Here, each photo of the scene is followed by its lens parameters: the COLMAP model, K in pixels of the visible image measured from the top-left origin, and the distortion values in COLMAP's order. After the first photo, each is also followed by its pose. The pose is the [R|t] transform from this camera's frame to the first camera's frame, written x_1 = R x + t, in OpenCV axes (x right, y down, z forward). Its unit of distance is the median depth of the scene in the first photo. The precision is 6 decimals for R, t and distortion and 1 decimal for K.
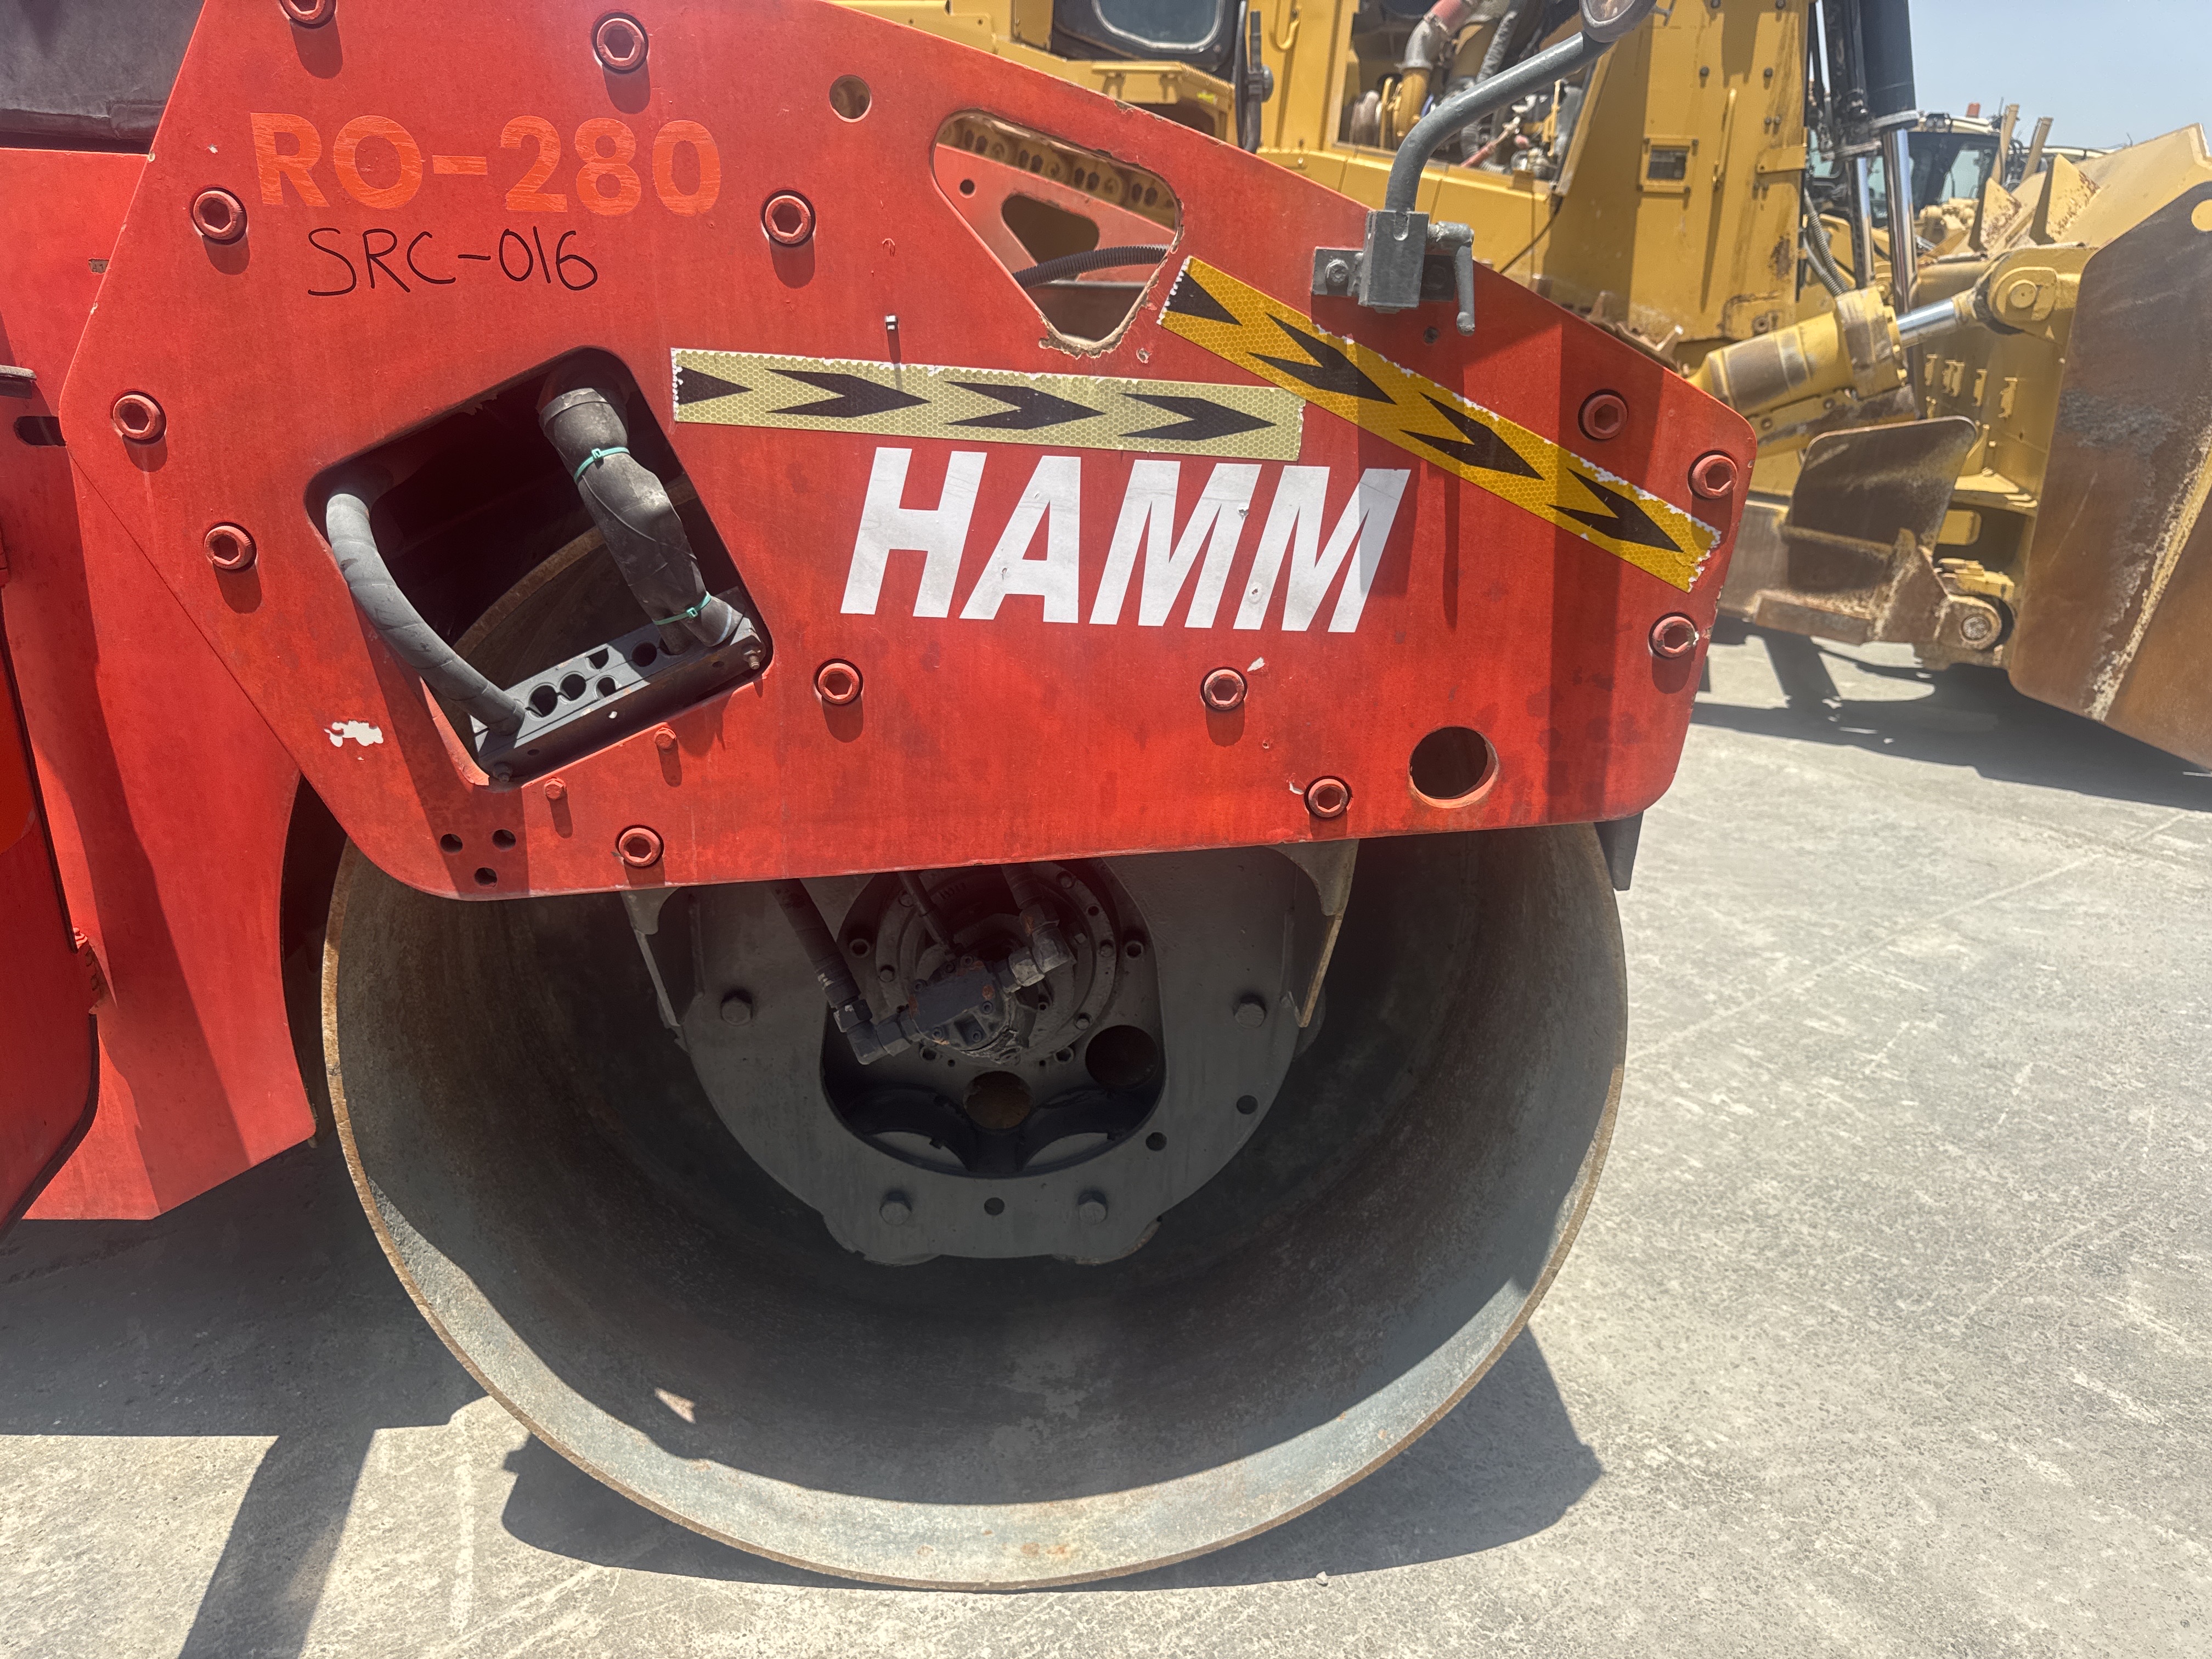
lens RADIAL K [[1609.7, 0, 1108.2], [0, 1609.7, 858.0], [0, 0, 1]] dist [0.002457, -0.015568]
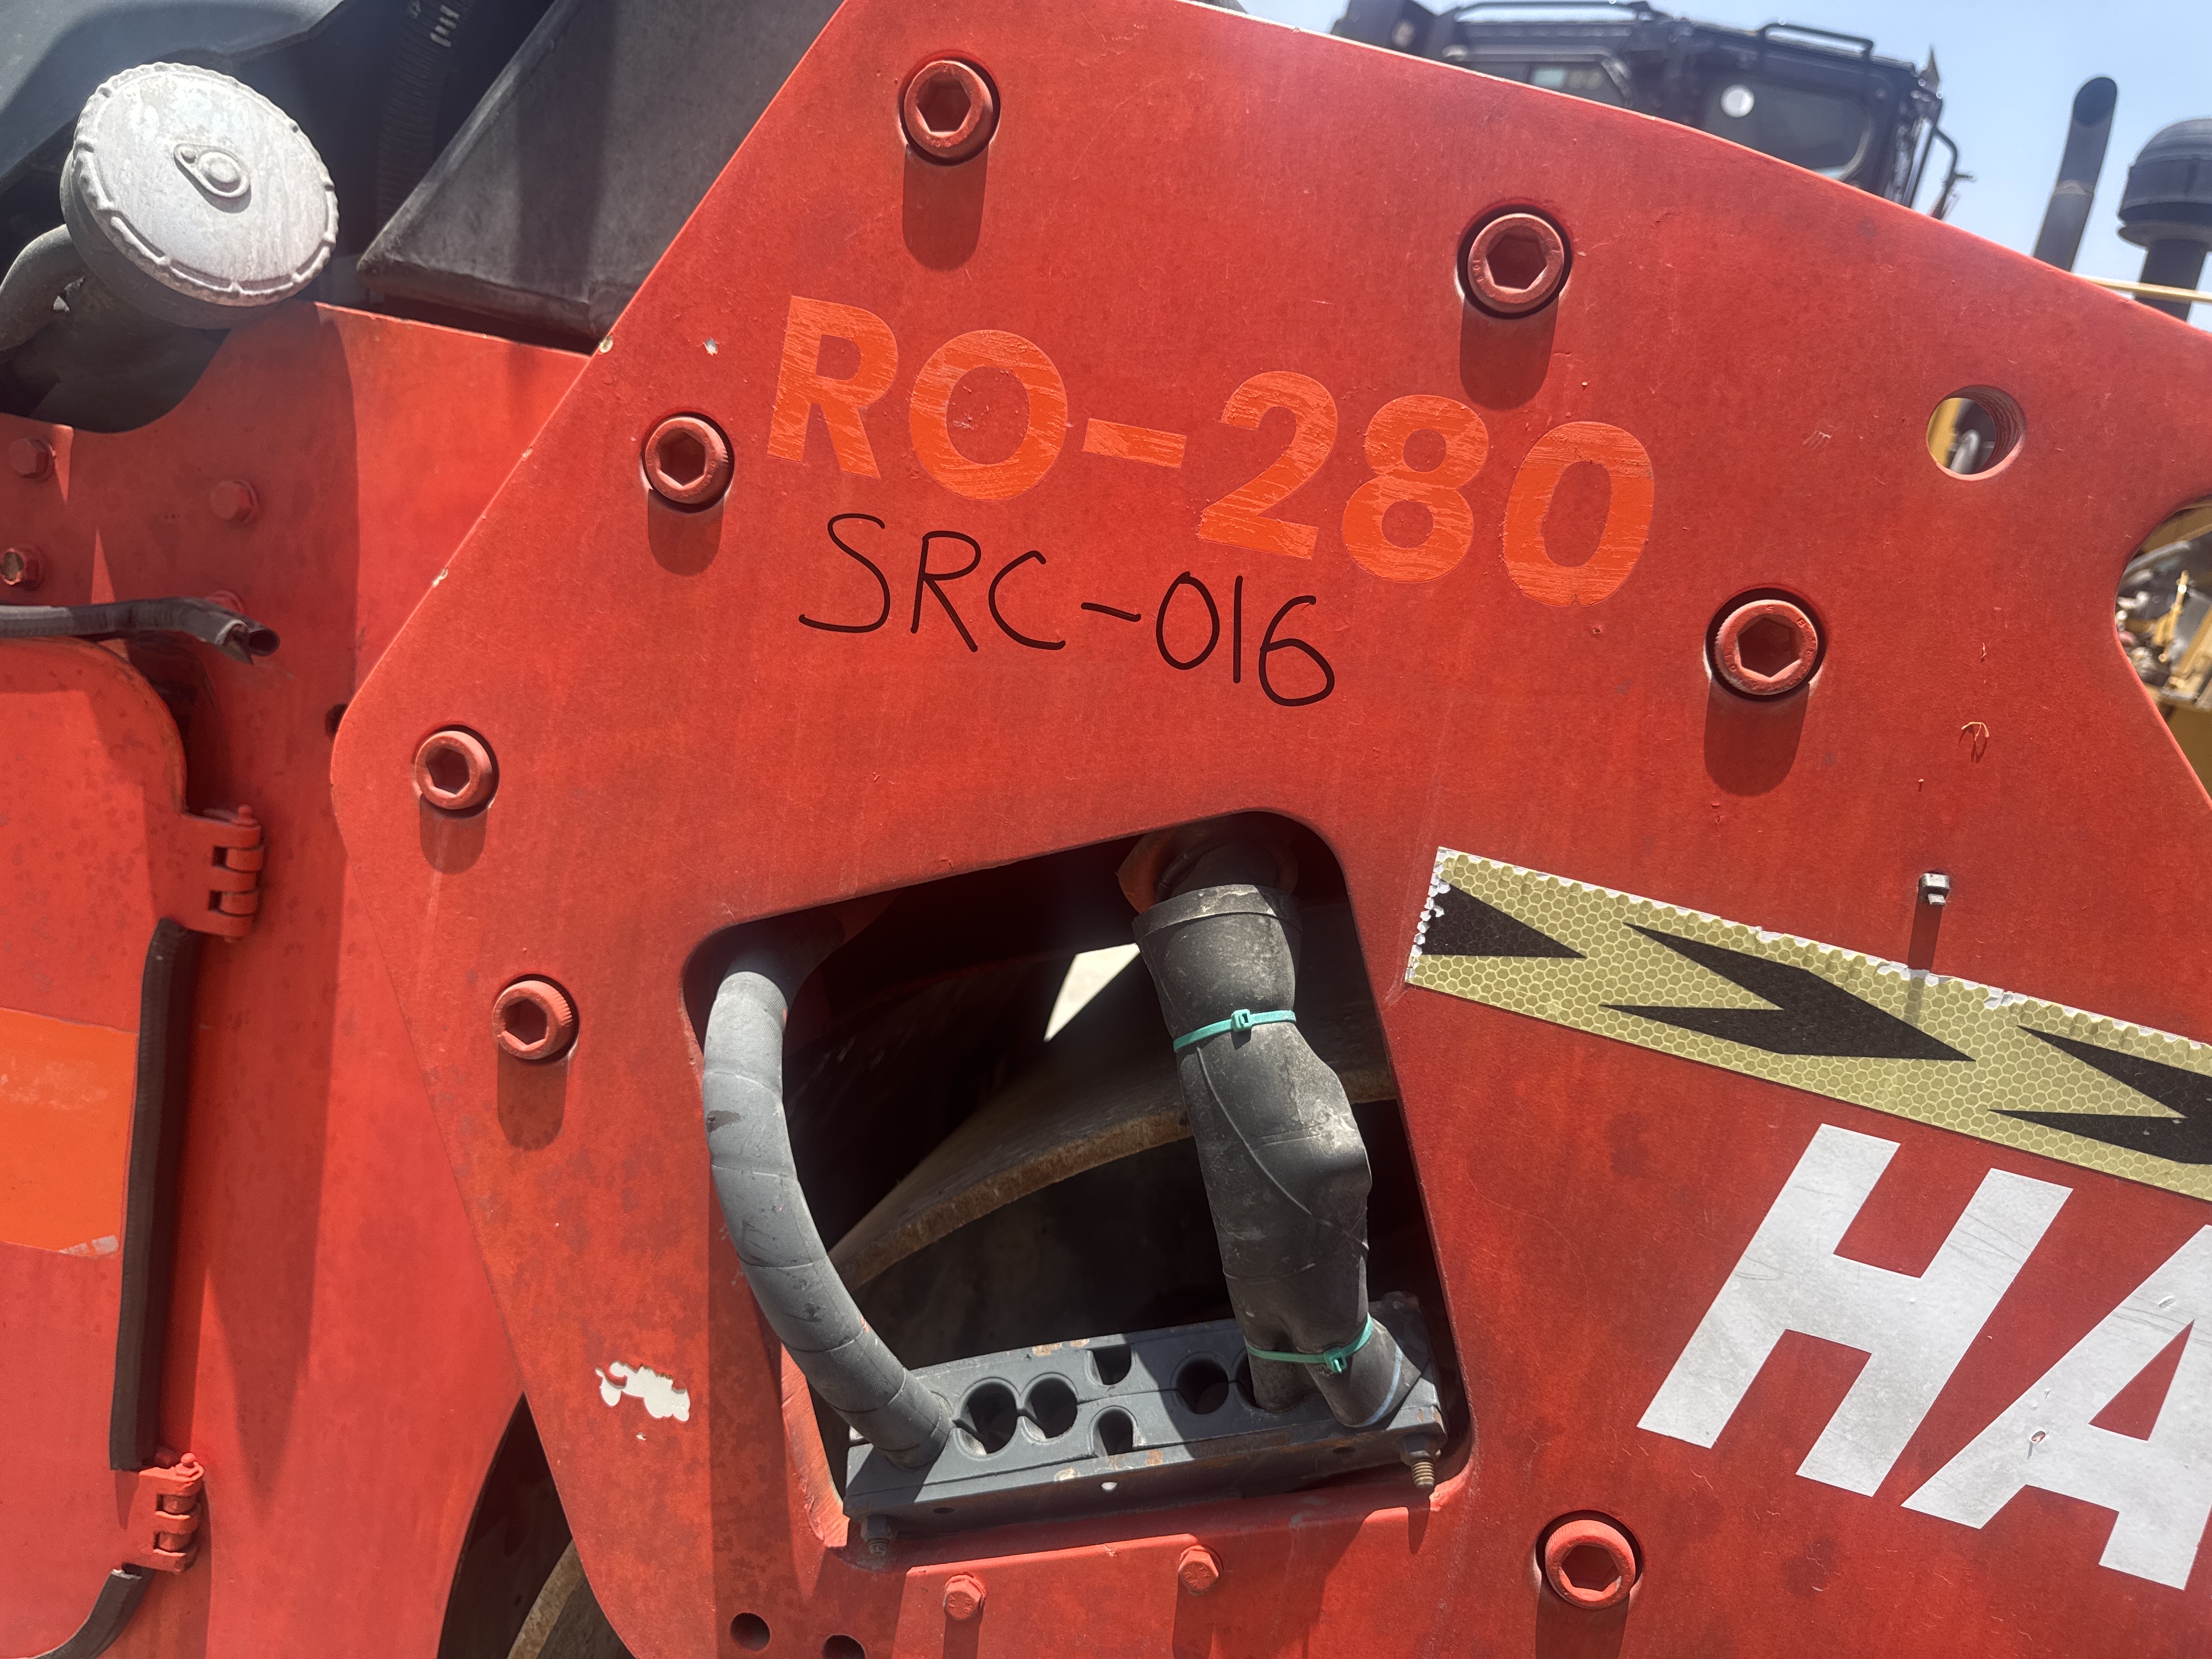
lens RADIAL K [[1569.0, 0, 1089.5], [0, 1569.0, 837.3], [0, 0, 1]] dist [0.112277, -0.155259]
pose [[0.952674, 0.198625, -0.230130, -0.189992], [-0.244980, 0.949852, -0.194335, -0.143804], [0.179990, 0.241515, 0.953559, 0.375452]]
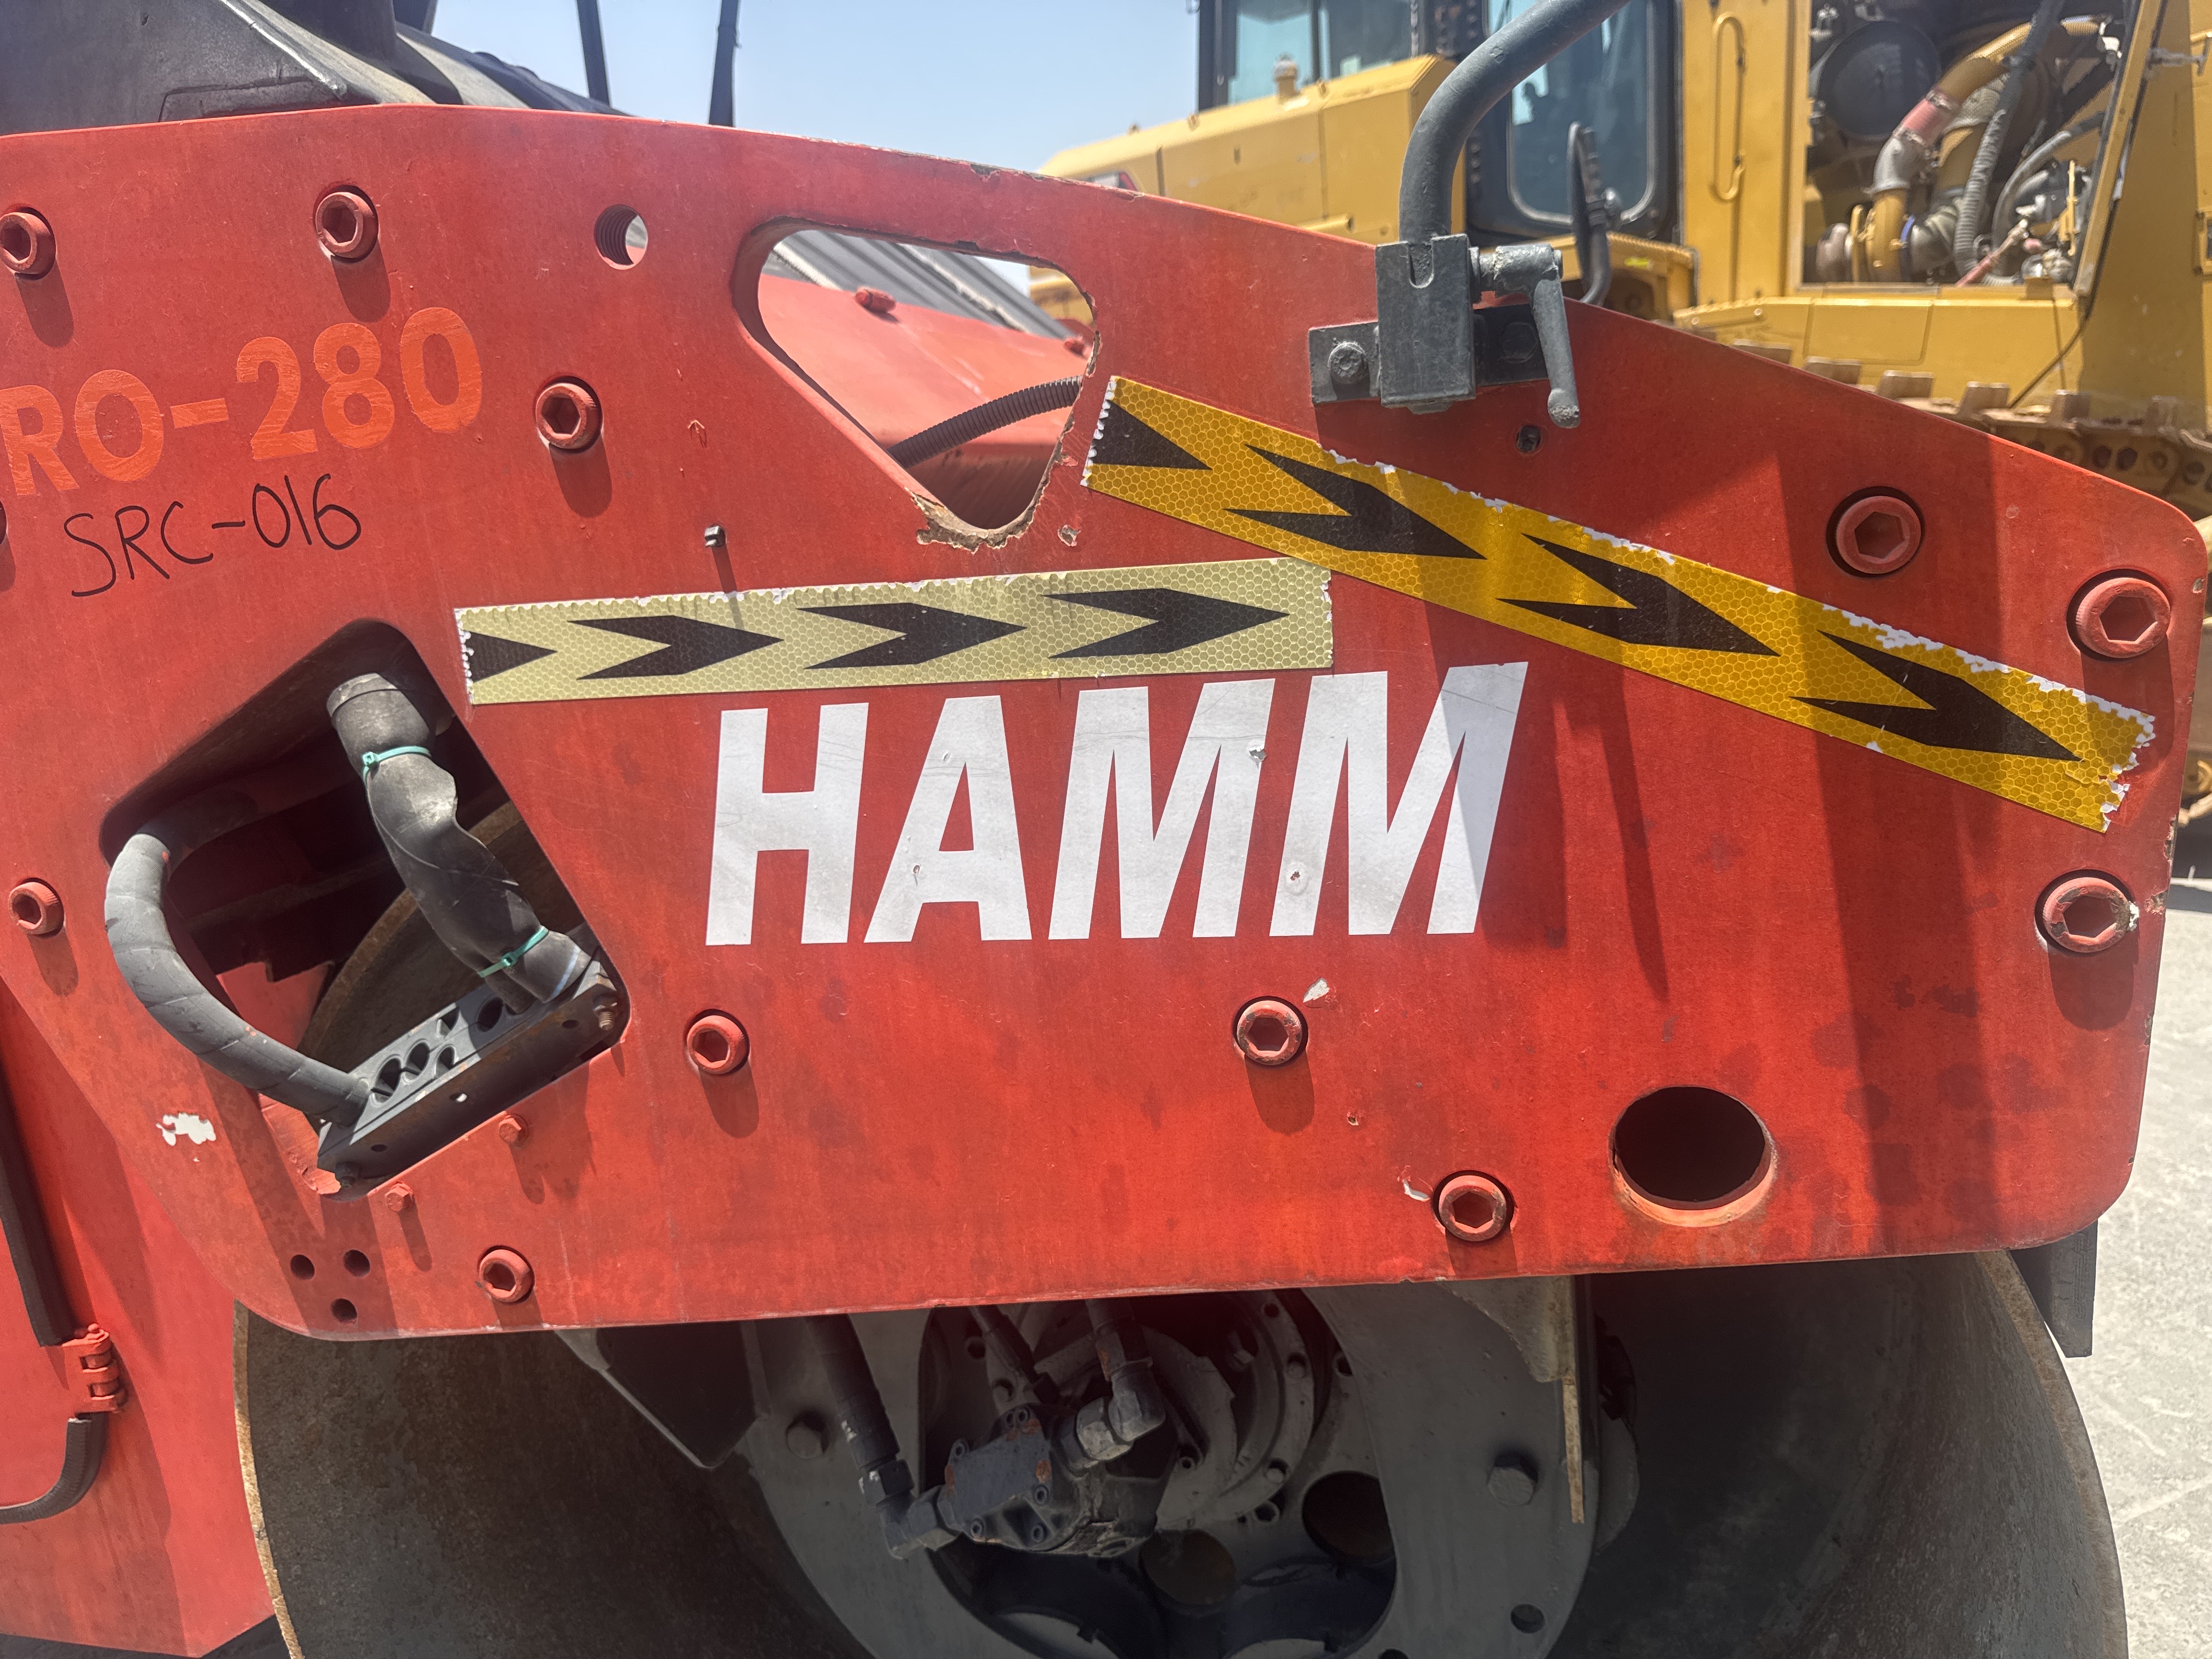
lens RADIAL K [[1614.5, 0, 1104.9], [0, 1614.5, 835.6], [0, 0, 1]] dist [0.005712, -0.026675]
pose [[0.943372, -0.069018, -0.324478, 0.173051], [0.020530, 0.988389, -0.150549, -0.070629], [0.331102, 0.135362, 0.933836, 0.307152]]
